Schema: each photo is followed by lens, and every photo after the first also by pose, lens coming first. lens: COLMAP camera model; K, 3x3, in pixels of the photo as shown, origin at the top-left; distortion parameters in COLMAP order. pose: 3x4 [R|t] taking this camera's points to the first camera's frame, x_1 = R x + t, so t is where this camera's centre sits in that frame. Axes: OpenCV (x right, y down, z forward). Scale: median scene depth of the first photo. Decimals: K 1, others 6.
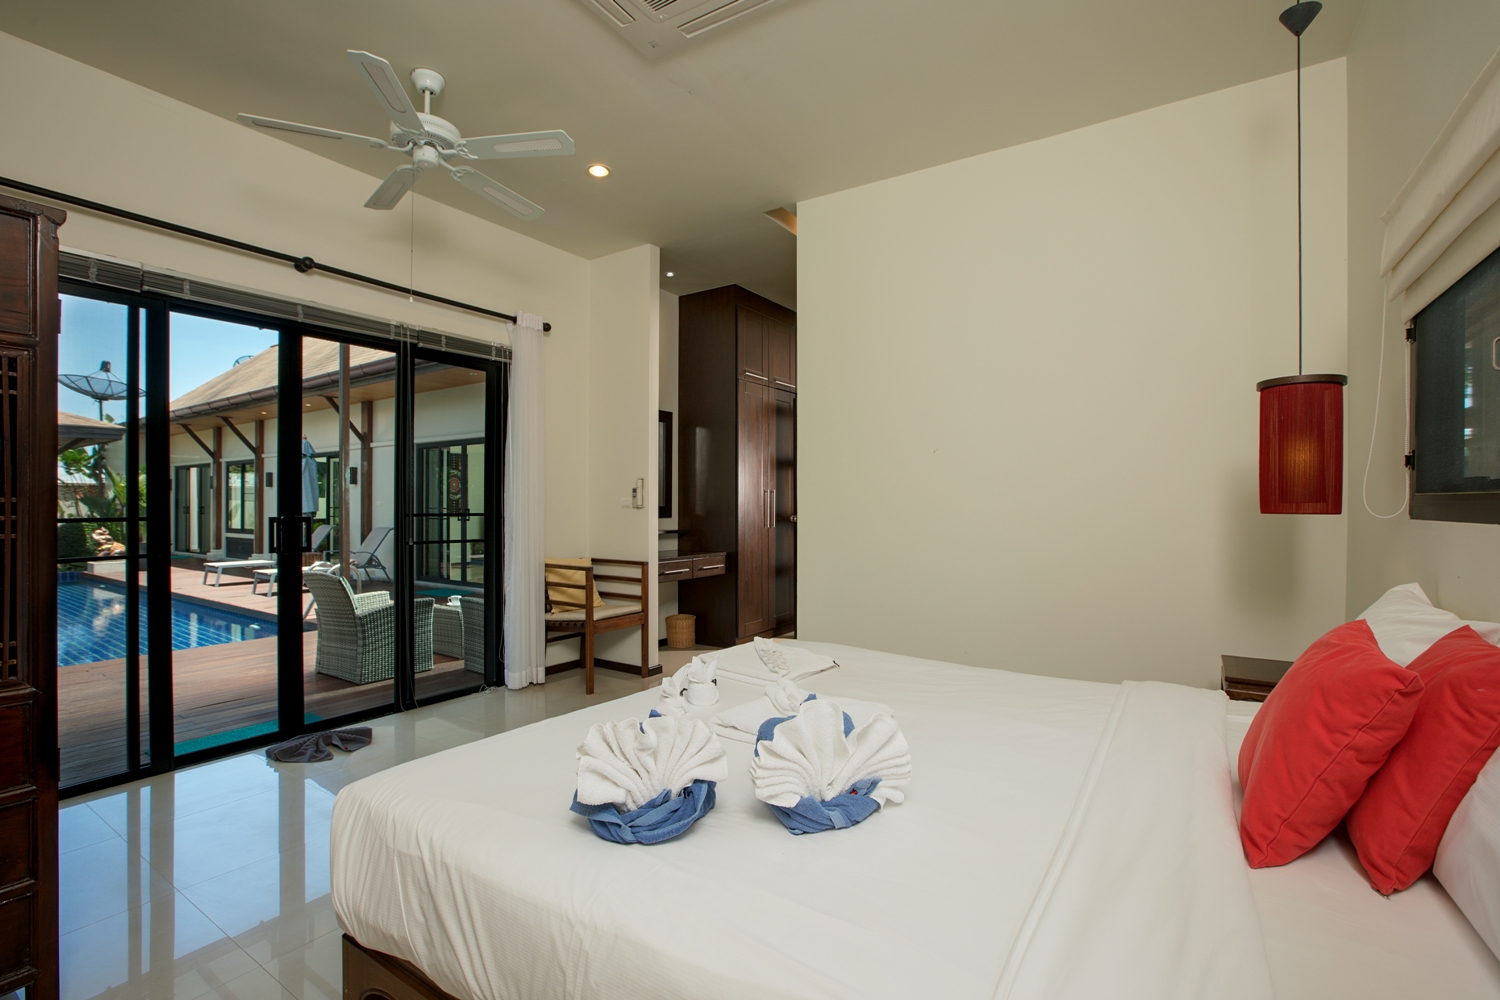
lens RADIAL K [[682.3, 0, 750.0], [0, 682.3, 500.0], [0, 0, 1]] dist [-0.001592, -0.000302]
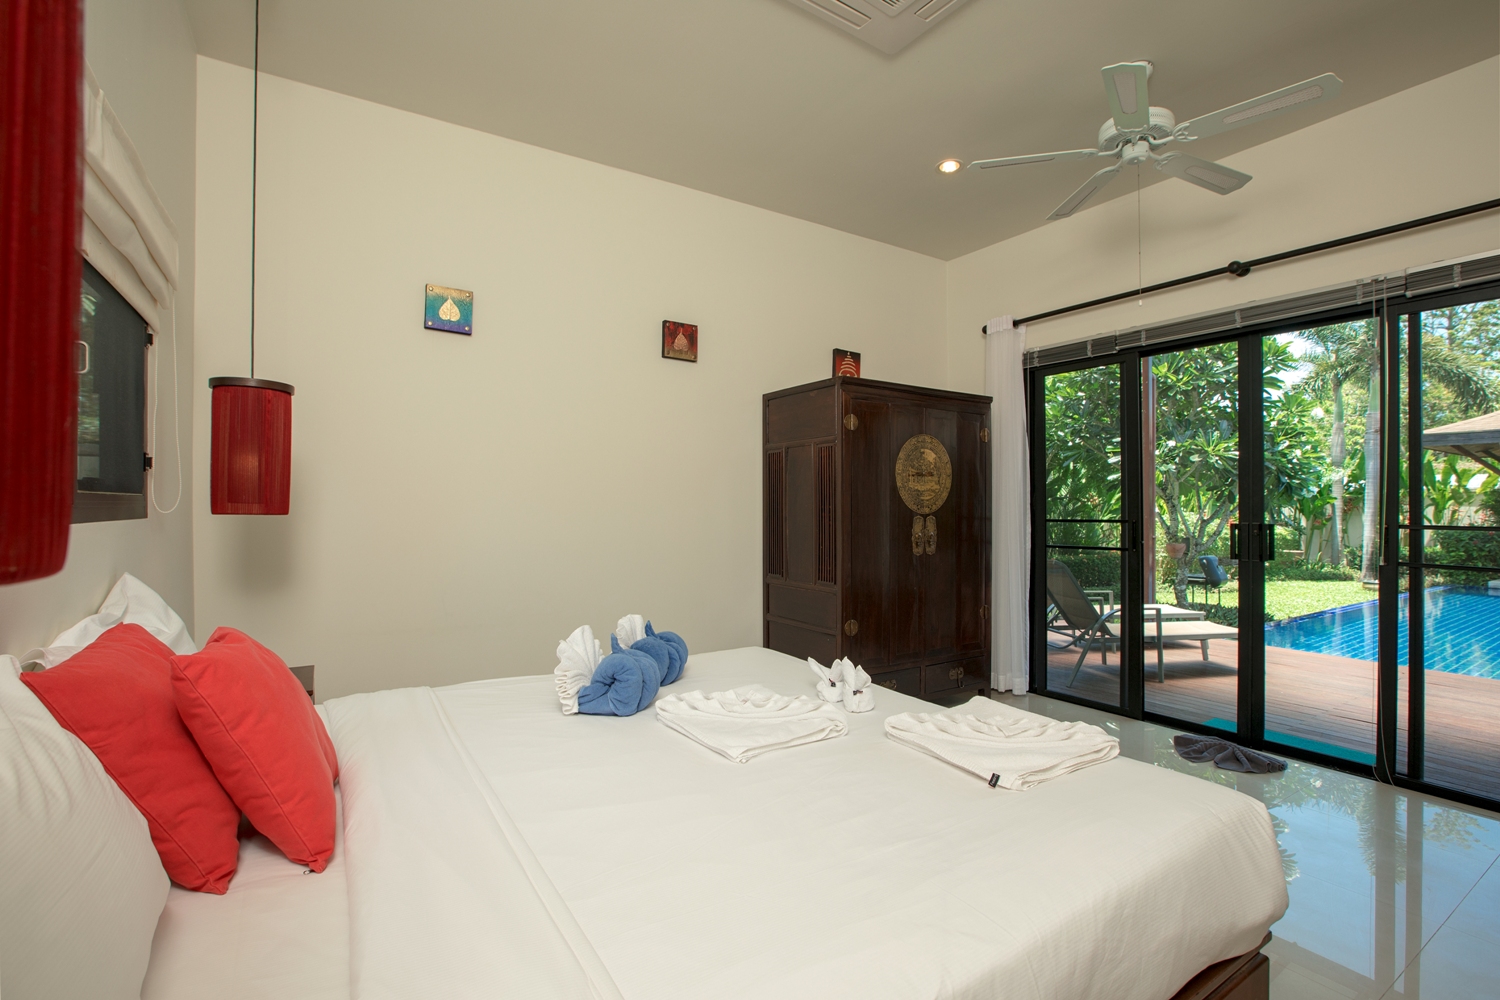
lens RADIAL K [[682.3, 0, 750.0], [0, 682.3, 500.0], [0, 0, 1]] dist [-0.001592, -0.000302]
pose [[-0.379730, -0.011834, -0.925022, 0.551871], [0.001421, 0.999910, -0.013375, 0.003306], [0.925096, -0.006393, -0.379679, 0.746731]]
